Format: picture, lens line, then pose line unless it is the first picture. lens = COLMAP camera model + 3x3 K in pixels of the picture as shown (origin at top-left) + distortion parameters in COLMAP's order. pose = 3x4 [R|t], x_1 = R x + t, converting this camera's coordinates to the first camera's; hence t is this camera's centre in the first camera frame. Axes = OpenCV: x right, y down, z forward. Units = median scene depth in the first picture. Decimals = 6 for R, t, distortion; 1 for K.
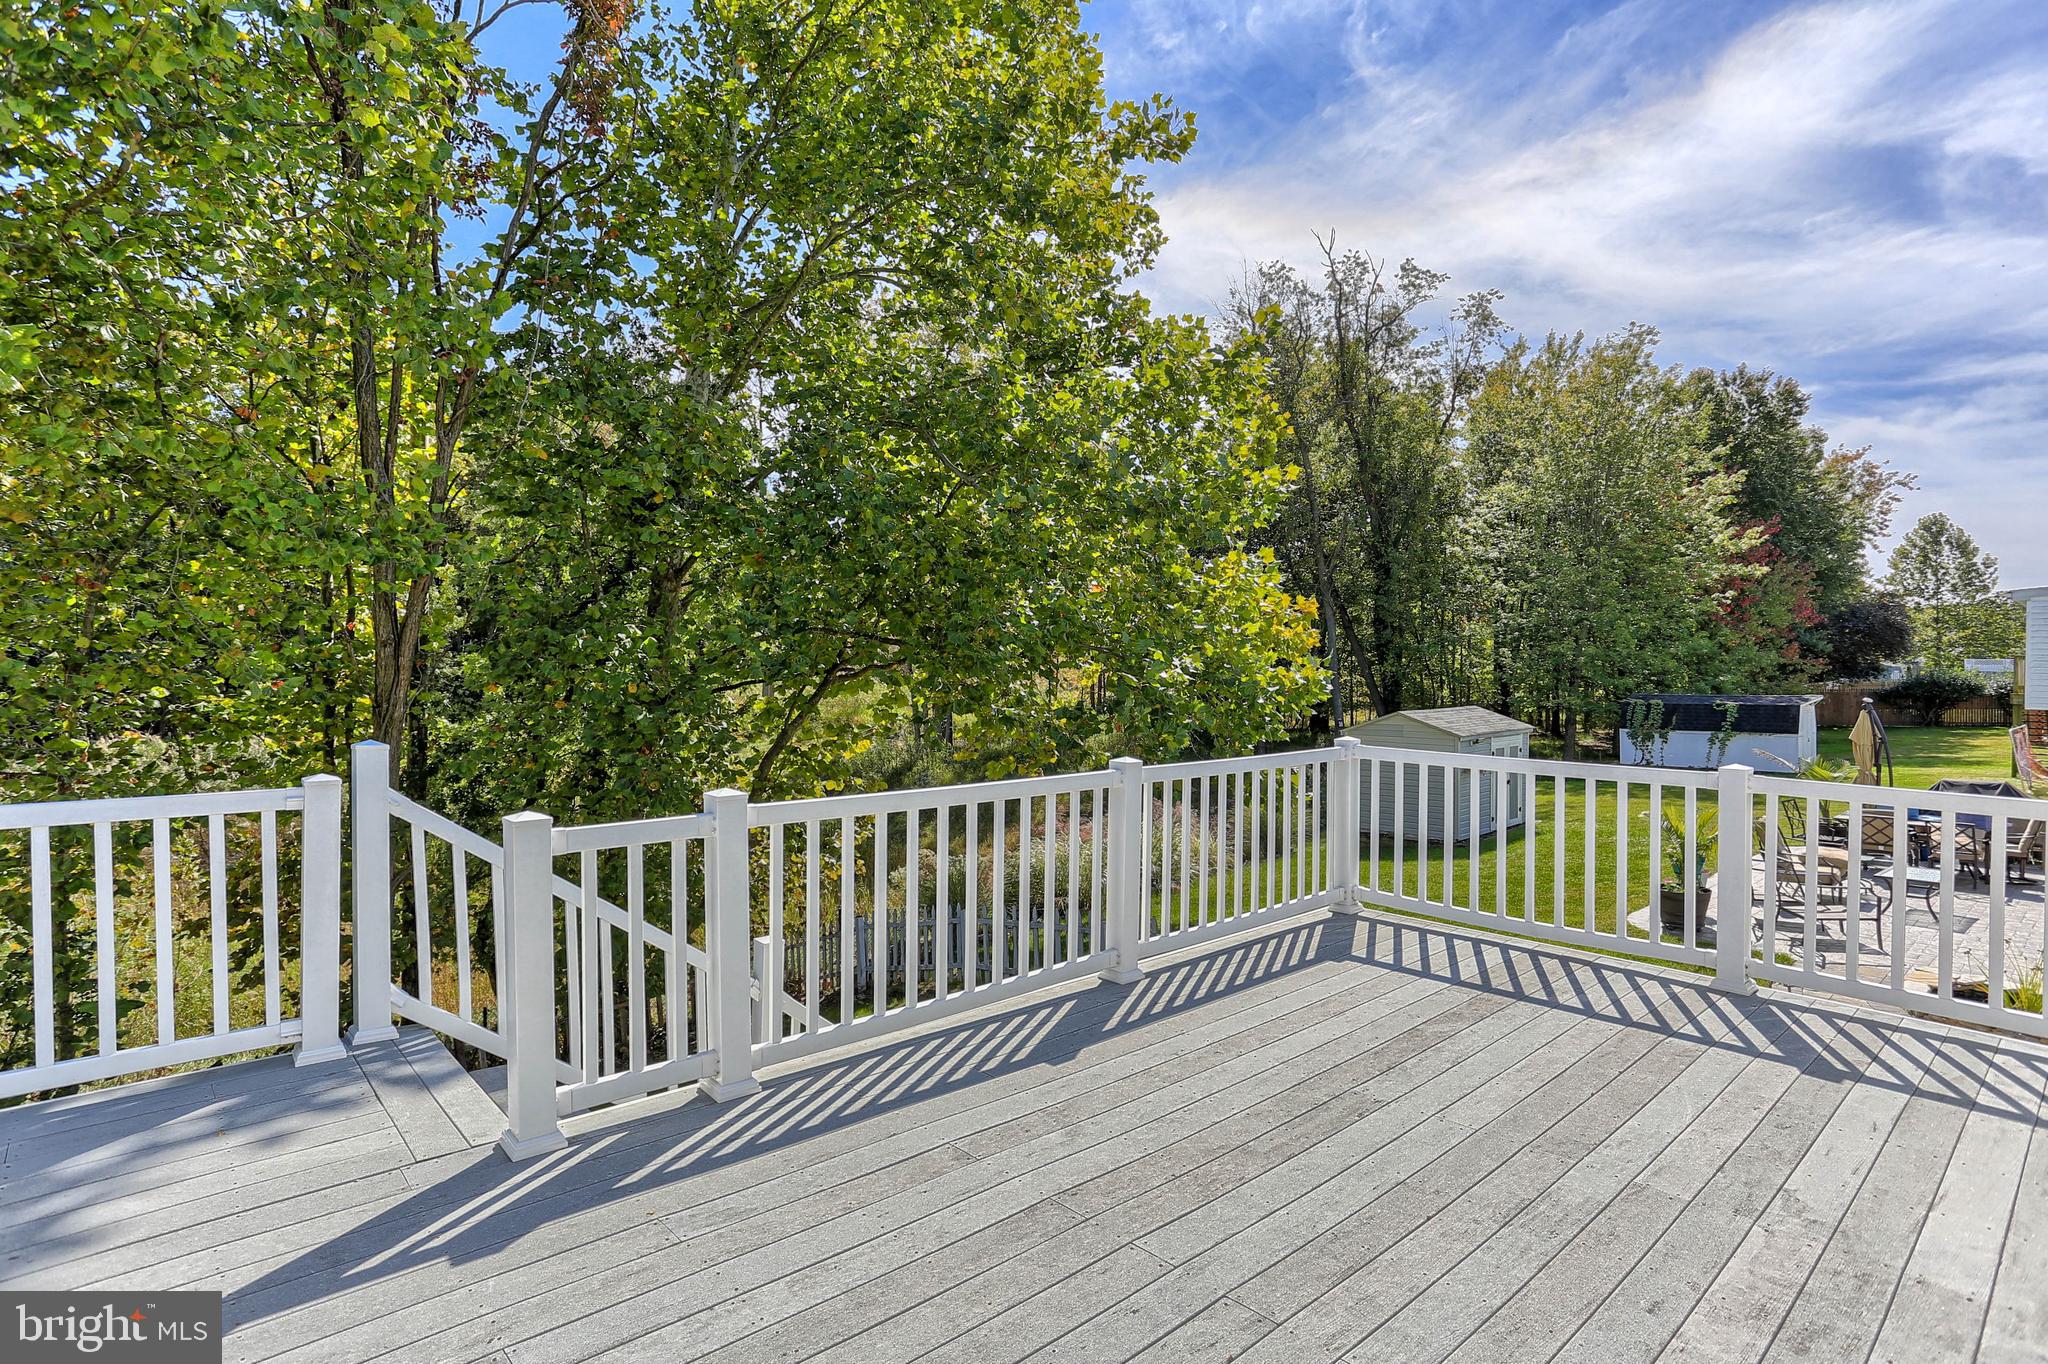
lens RADIAL K [[989.3, 0, 1024.0], [0, 989.3, 682.0], [0, 0, 1]] dist [-0.000434, -0.000121]
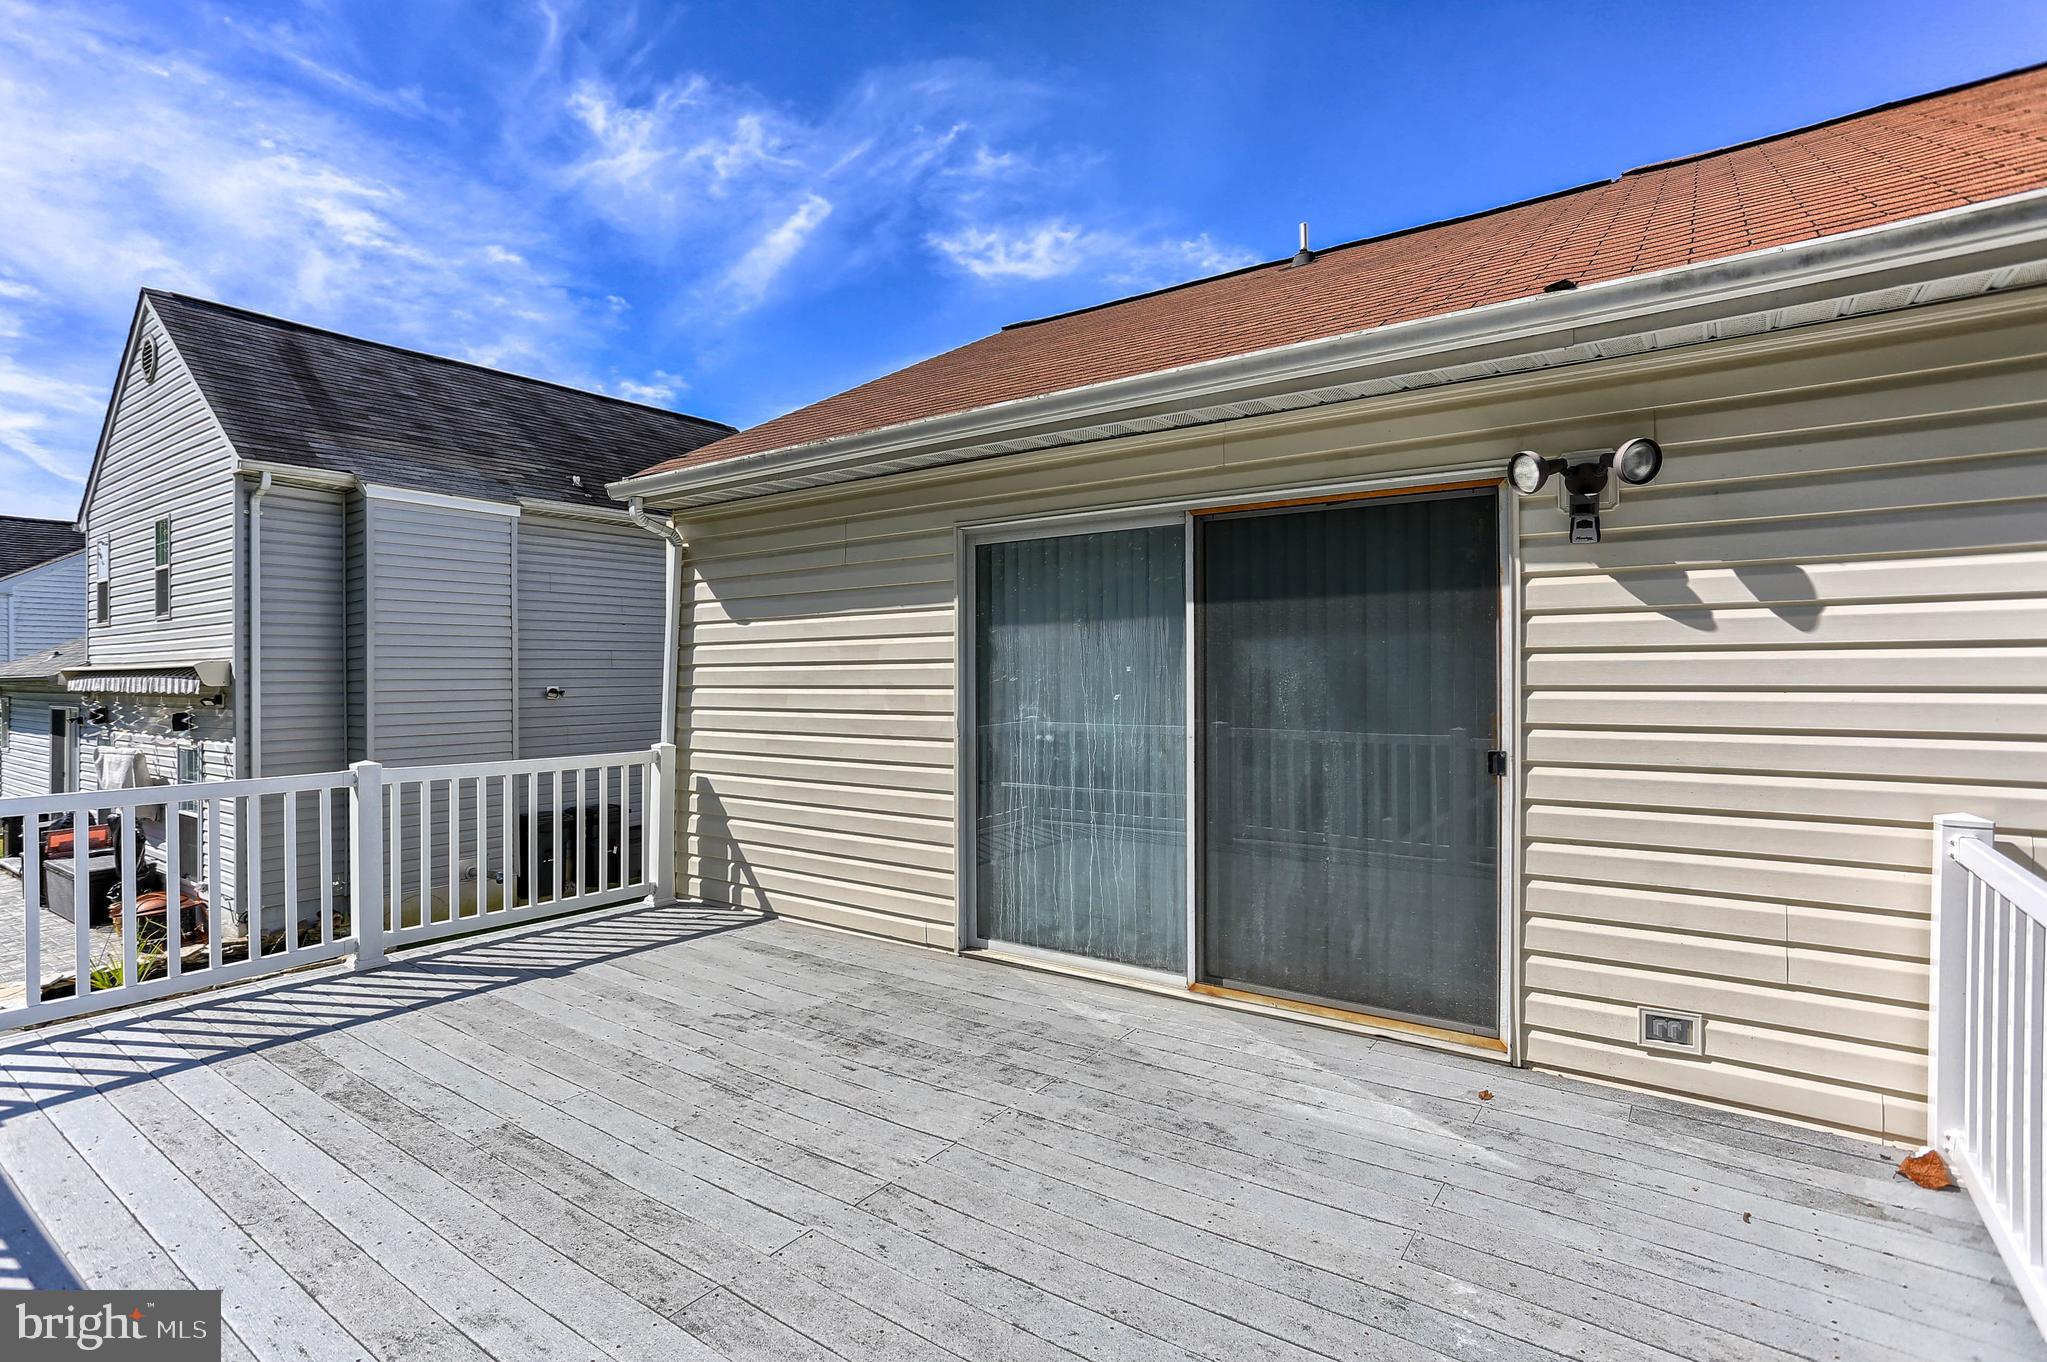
lens RADIAL K [[988.8, 0, 1023.5], [0, 988.8, 681.0], [0, 0, 1]] dist [-0.000434, -0.000121]
pose [[-0.226837, -0.011638, 0.973863, -0.527684], [0.010550, 0.999841, 0.014406, -0.016520], [-0.973876, 0.013542, -0.226678, 0.537803]]
